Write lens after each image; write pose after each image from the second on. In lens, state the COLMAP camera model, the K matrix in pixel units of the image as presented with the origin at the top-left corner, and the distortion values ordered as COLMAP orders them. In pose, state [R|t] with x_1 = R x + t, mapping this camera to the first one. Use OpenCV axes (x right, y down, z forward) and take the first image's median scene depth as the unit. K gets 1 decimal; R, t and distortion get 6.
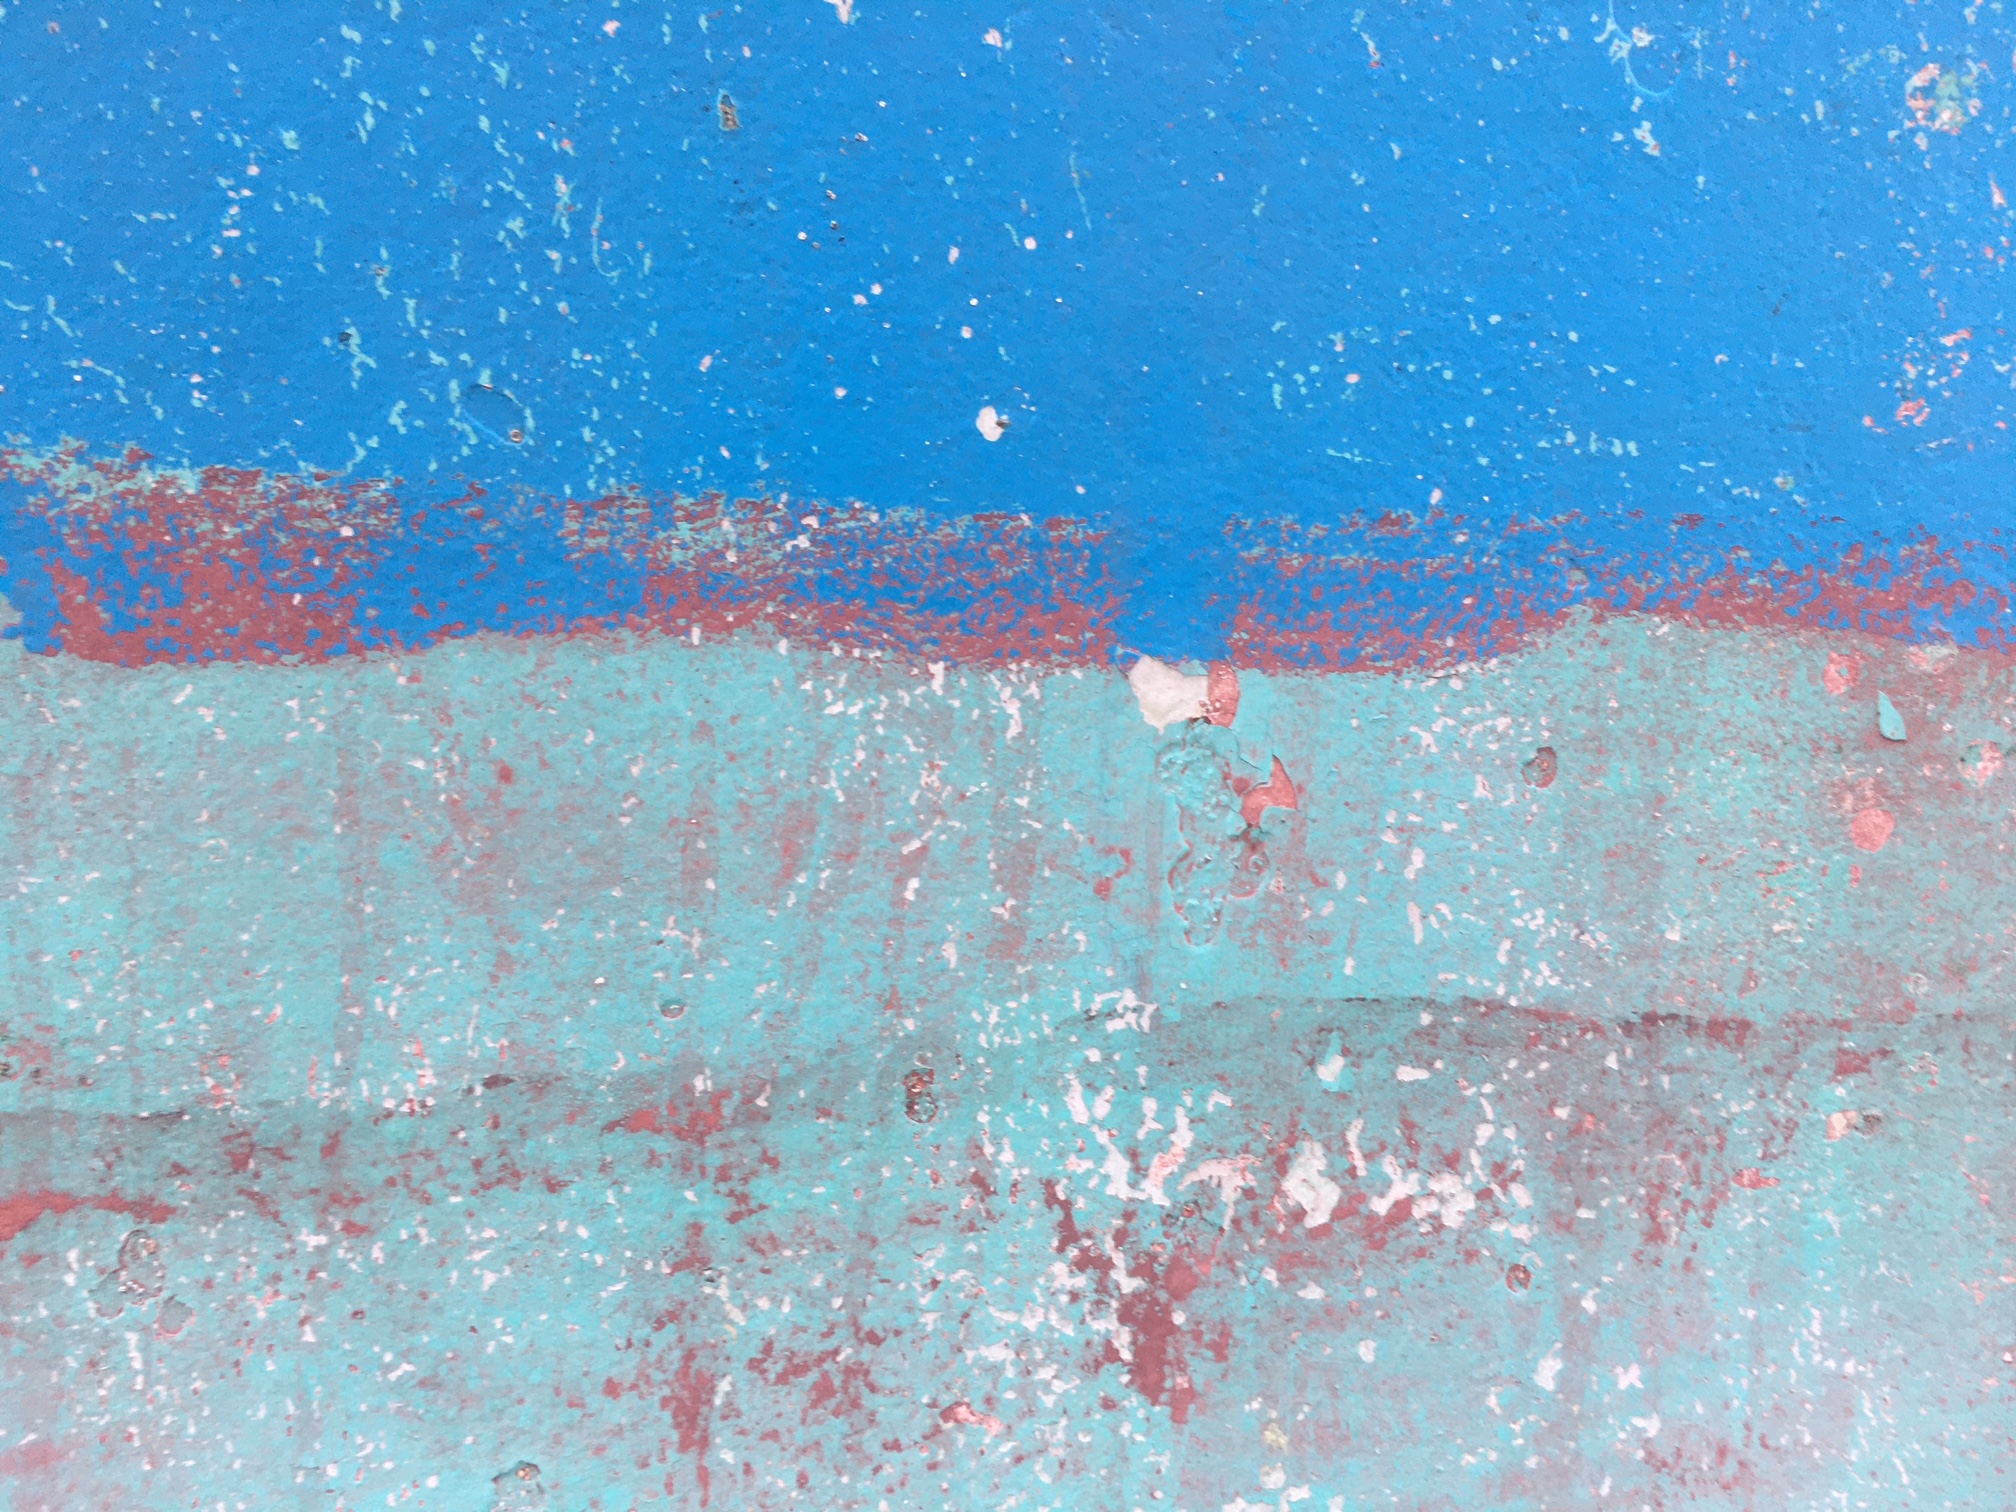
lens RADIAL K [[1710.8, 0, 1016.0], [0, 1710.8, 758.5], [0, 0, 1]] dist [0.068608, -0.101145]
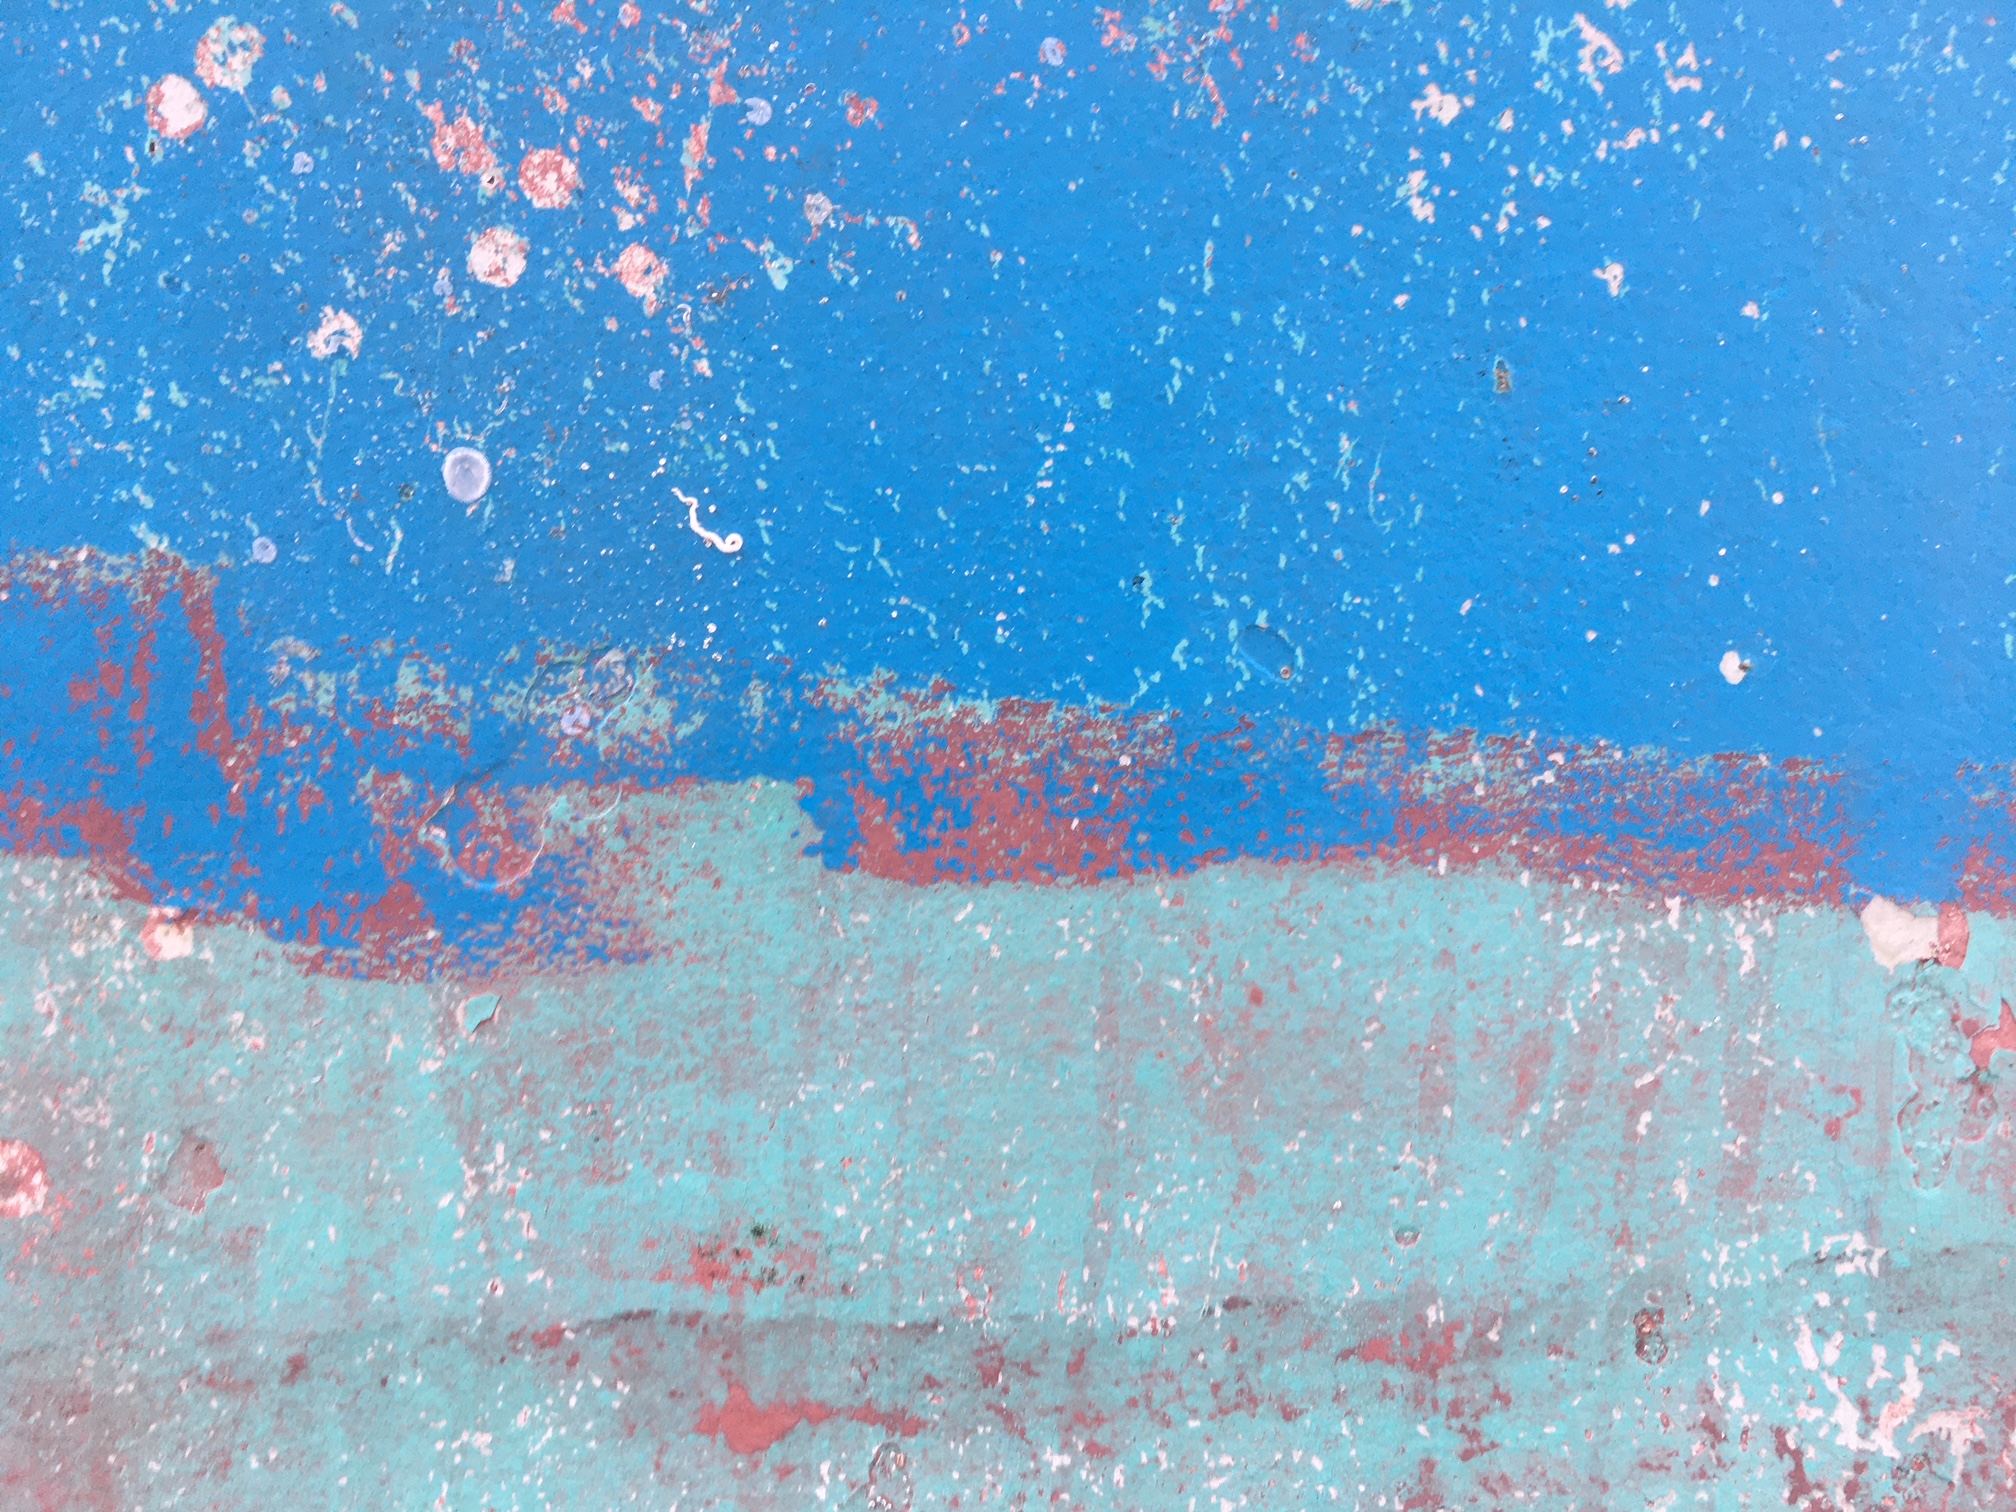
lens RADIAL K [[1710.8, 0, 1005.9], [0, 1710.8, 763.0], [0, 0, 1]] dist [0.068608, -0.101145]
pose [[0.999124, 0.021994, -0.035614, -0.413095], [-0.025517, 0.994488, -0.101697, -0.021522], [0.033181, 0.102517, 0.994178, -0.038738]]
